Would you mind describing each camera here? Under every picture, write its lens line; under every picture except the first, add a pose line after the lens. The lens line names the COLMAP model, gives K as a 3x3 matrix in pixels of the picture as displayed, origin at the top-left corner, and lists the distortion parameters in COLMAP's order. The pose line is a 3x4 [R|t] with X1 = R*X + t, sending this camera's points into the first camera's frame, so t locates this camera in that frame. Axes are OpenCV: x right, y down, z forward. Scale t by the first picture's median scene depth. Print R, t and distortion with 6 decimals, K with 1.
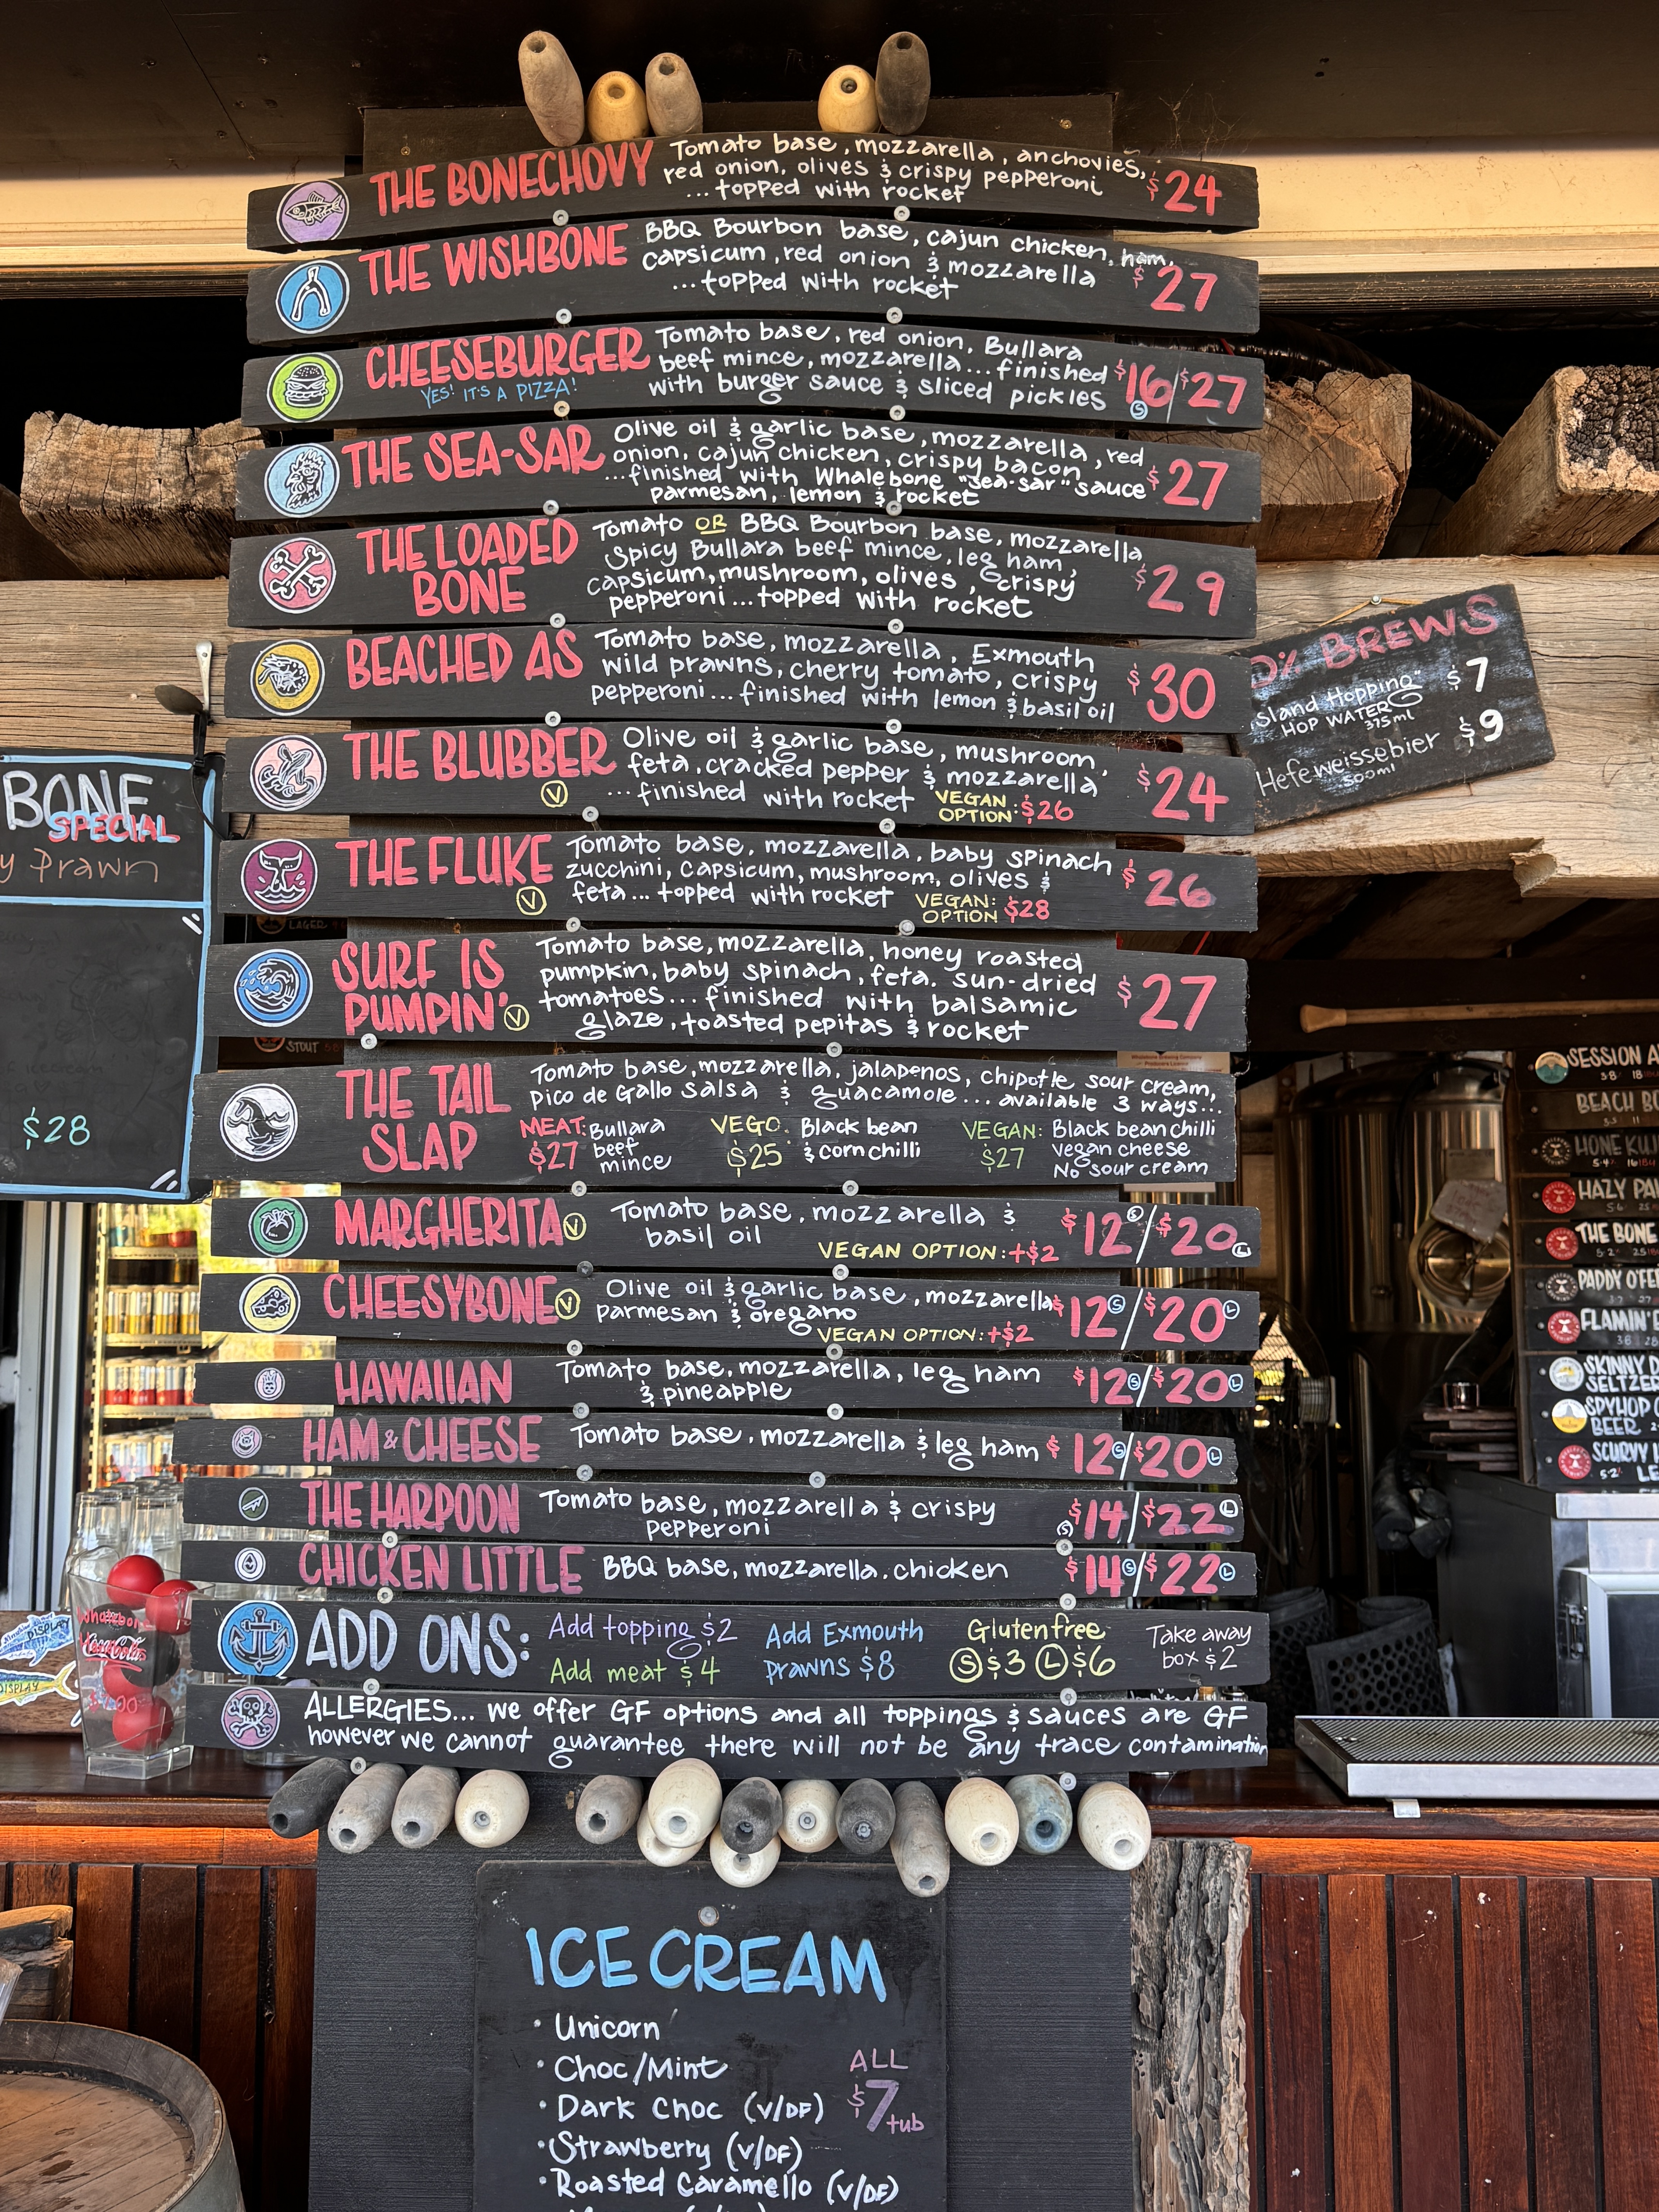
lens RADIAL K [[2039.0, 0, 829.5], [0, 2039.0, 1106.0], [0, 0, 1]] dist [0.188333, -0.430189]
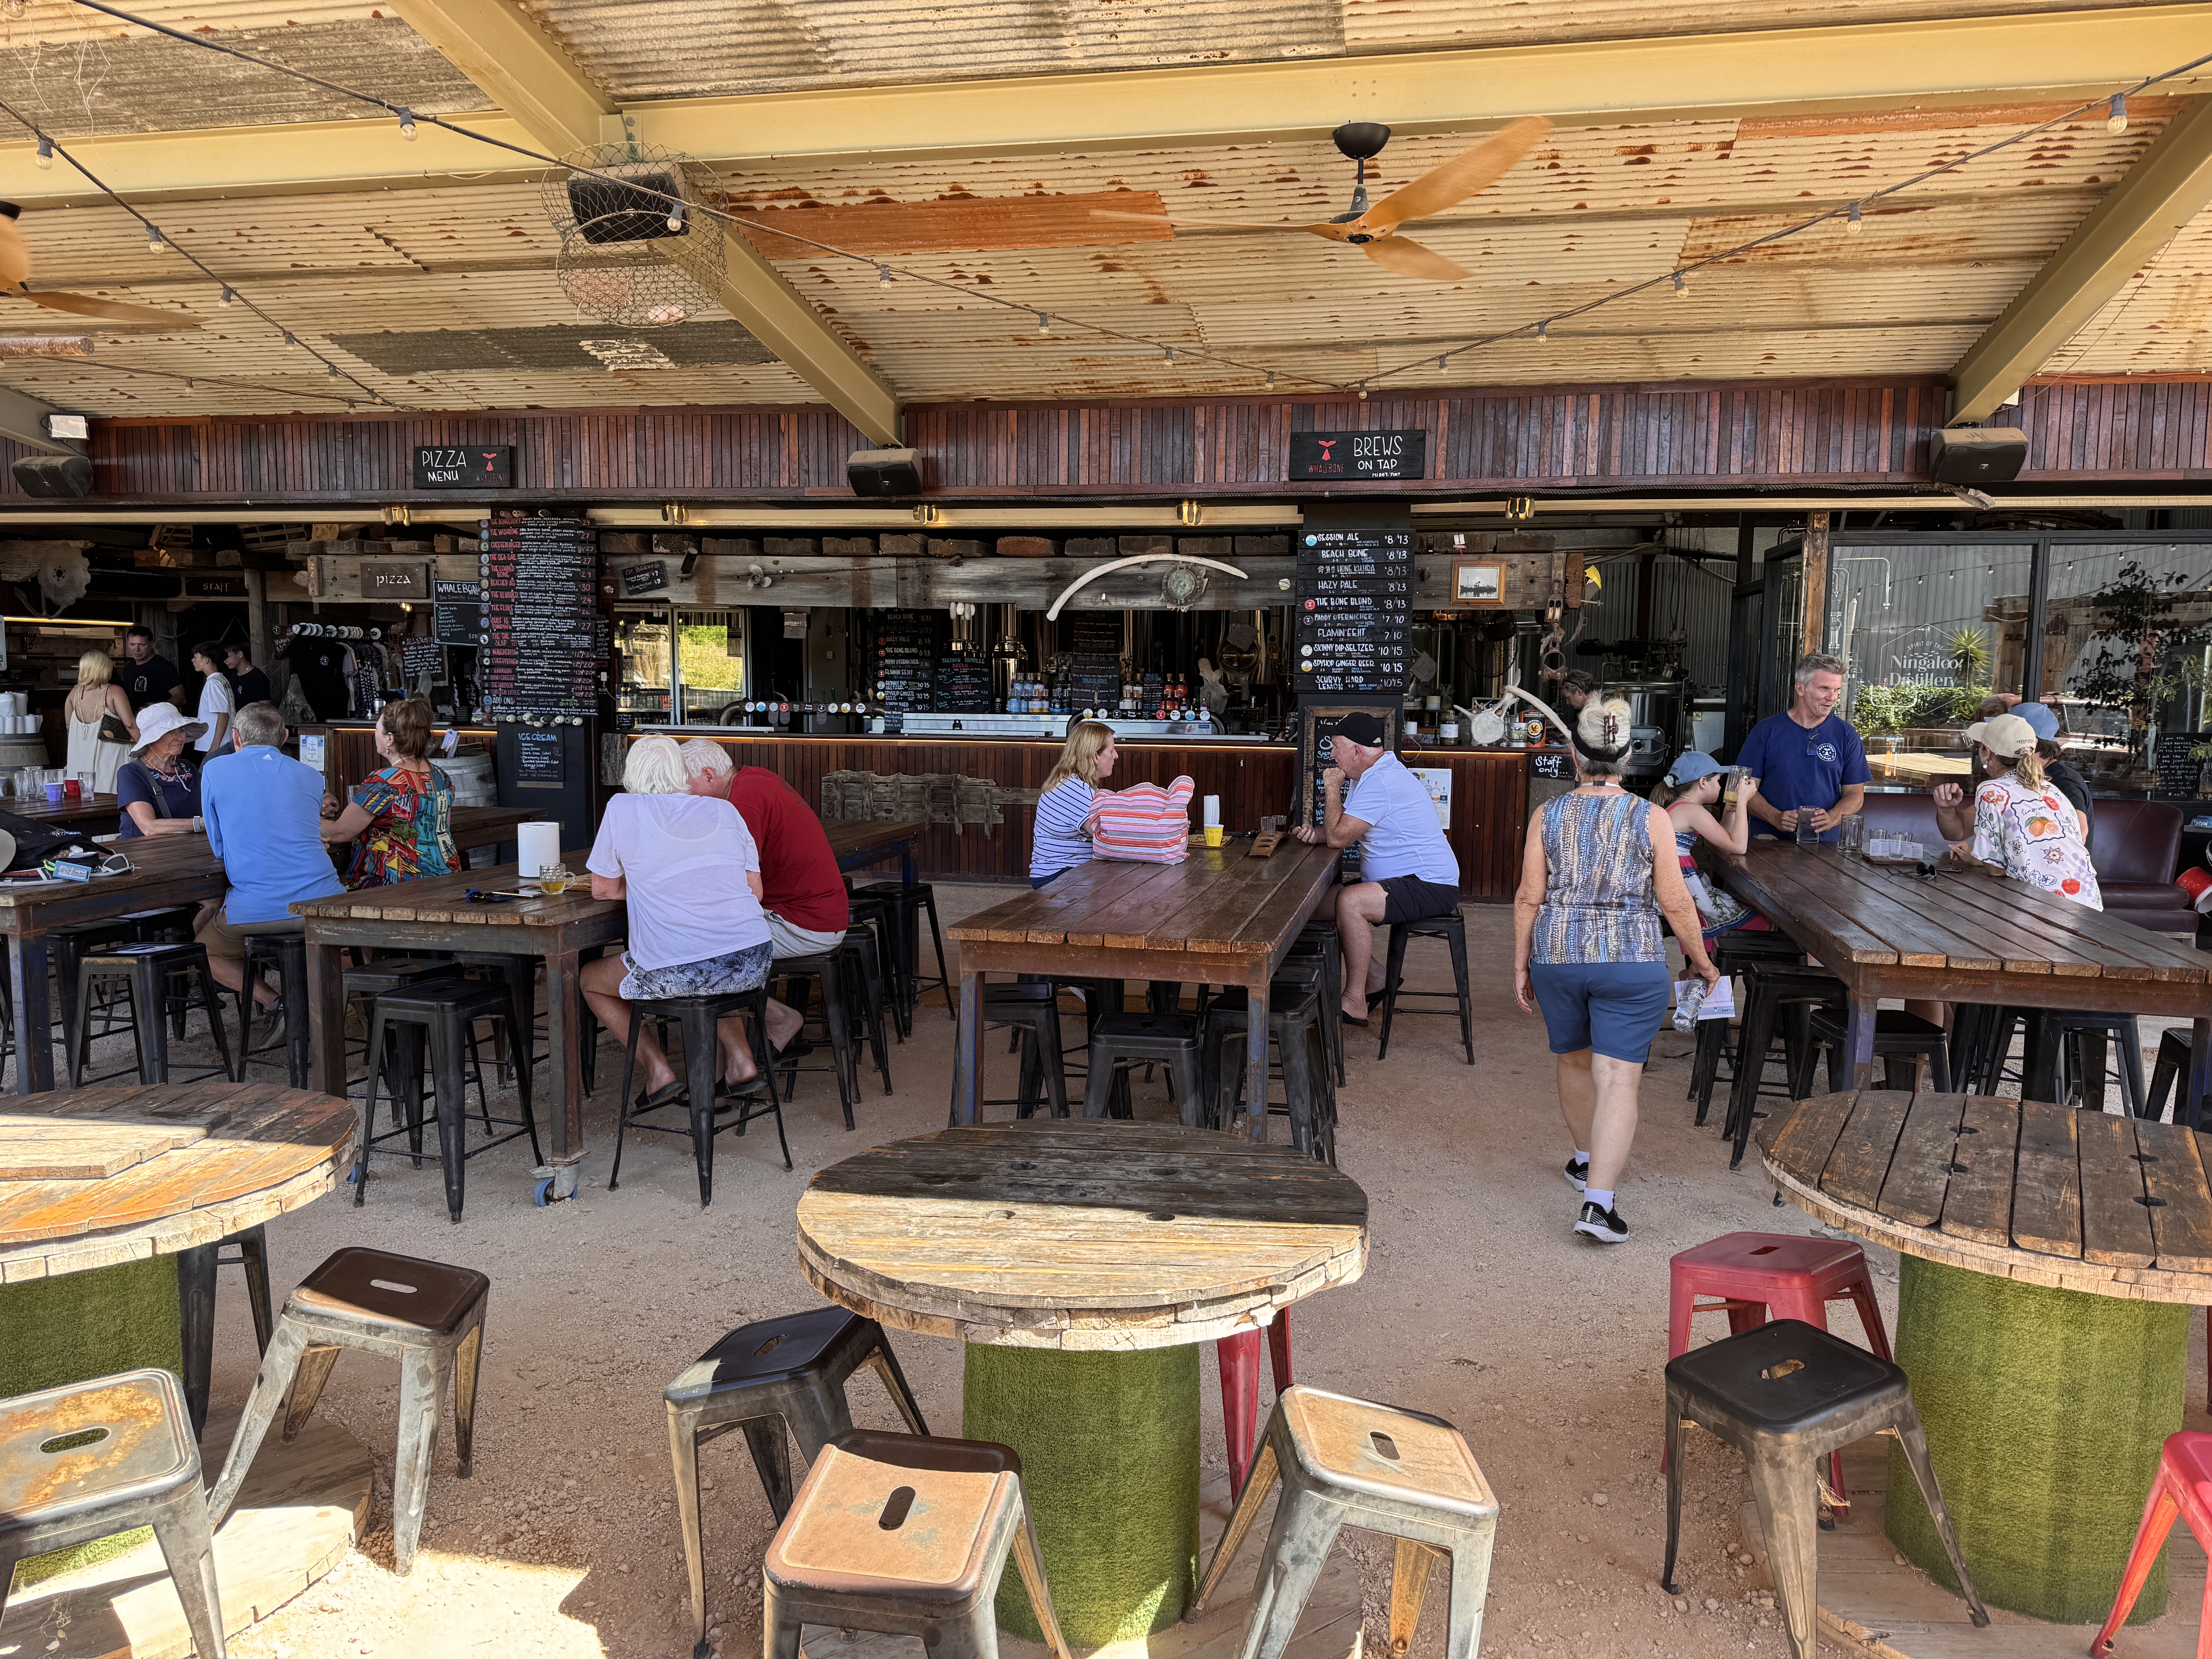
lens RADIAL K [[1593.4, 0, 1106.0], [0, 1593.4, 829.5], [0, 0, 1]] dist [0.086742, -0.003563]
pose [[0.985263, 0.025137, -0.169186, 3.343191], [0.007296, 0.982065, 0.188400, -0.451535], [0.170888, -0.186858, 0.967410, -5.055434]]
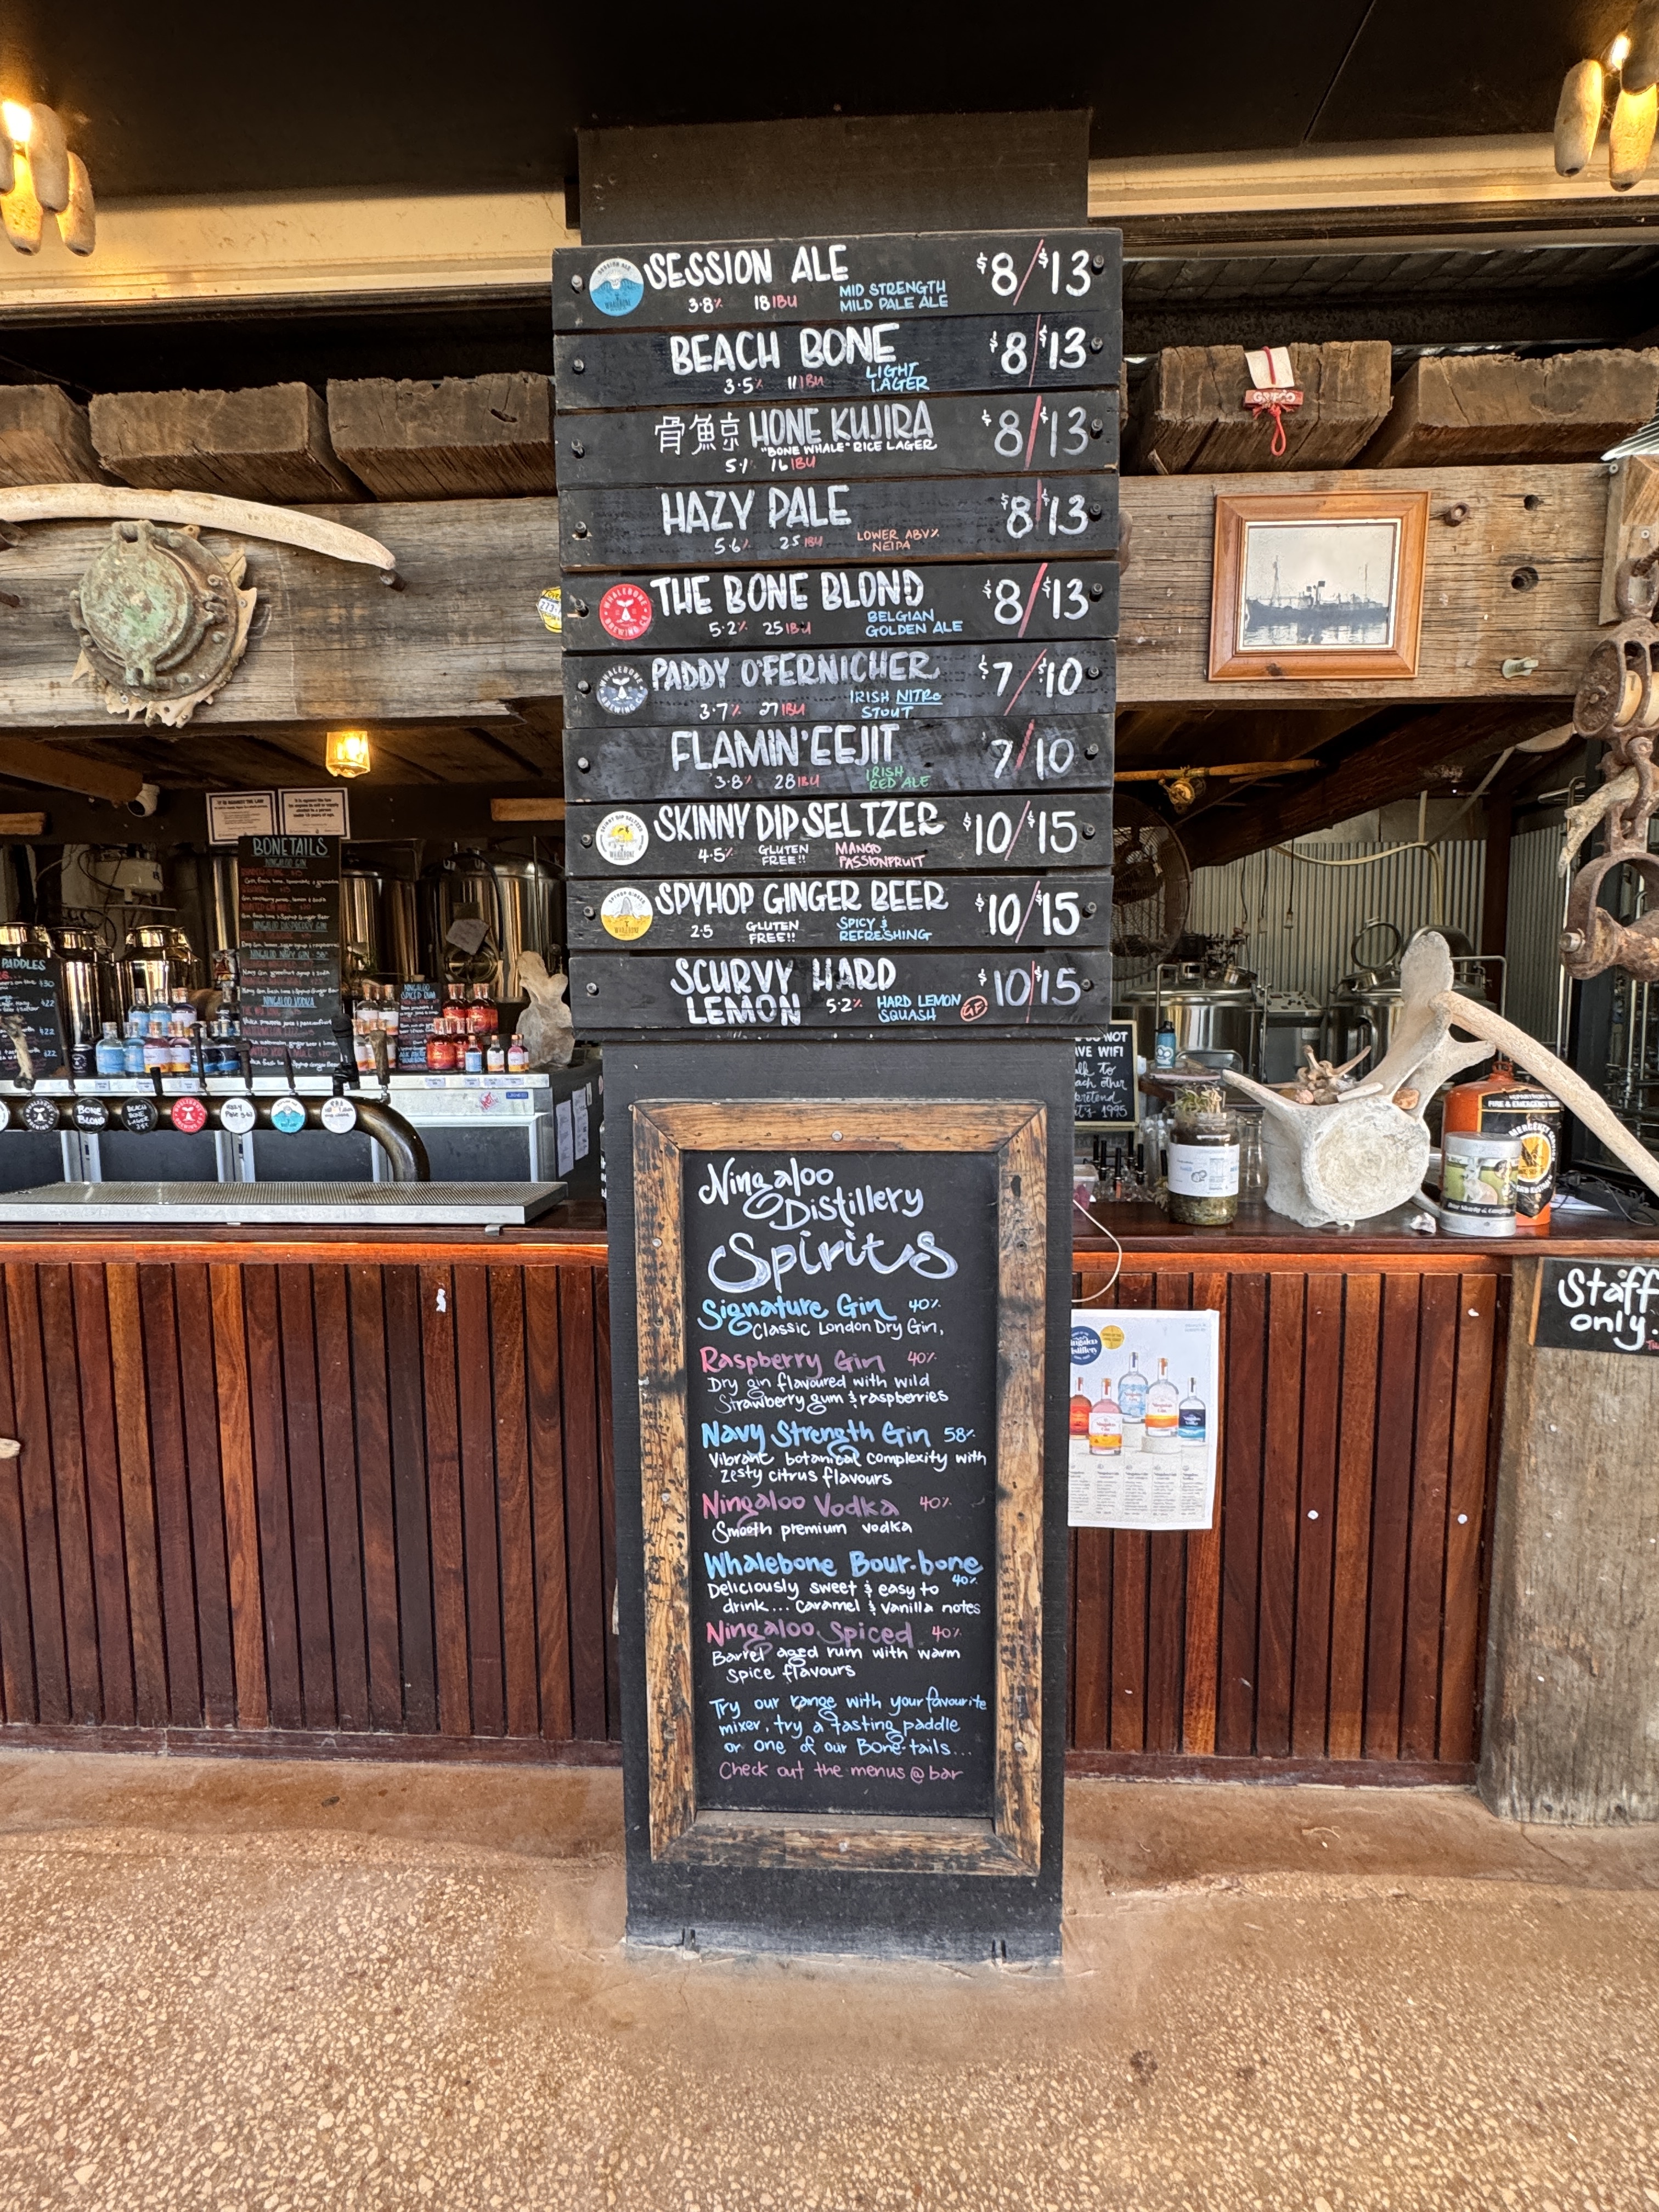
lens RADIAL K [[1091.6, 0, 829.5], [0, 1091.6, 1106.0], [0, 0, 1]] dist [-0.000278, -0.000138]
pose [[0.999895, -0.009309, -0.011115, 3.225514], [0.011297, 0.980780, 0.194791, 0.053908], [0.009088, -0.194896, 0.980782, 0.027416]]
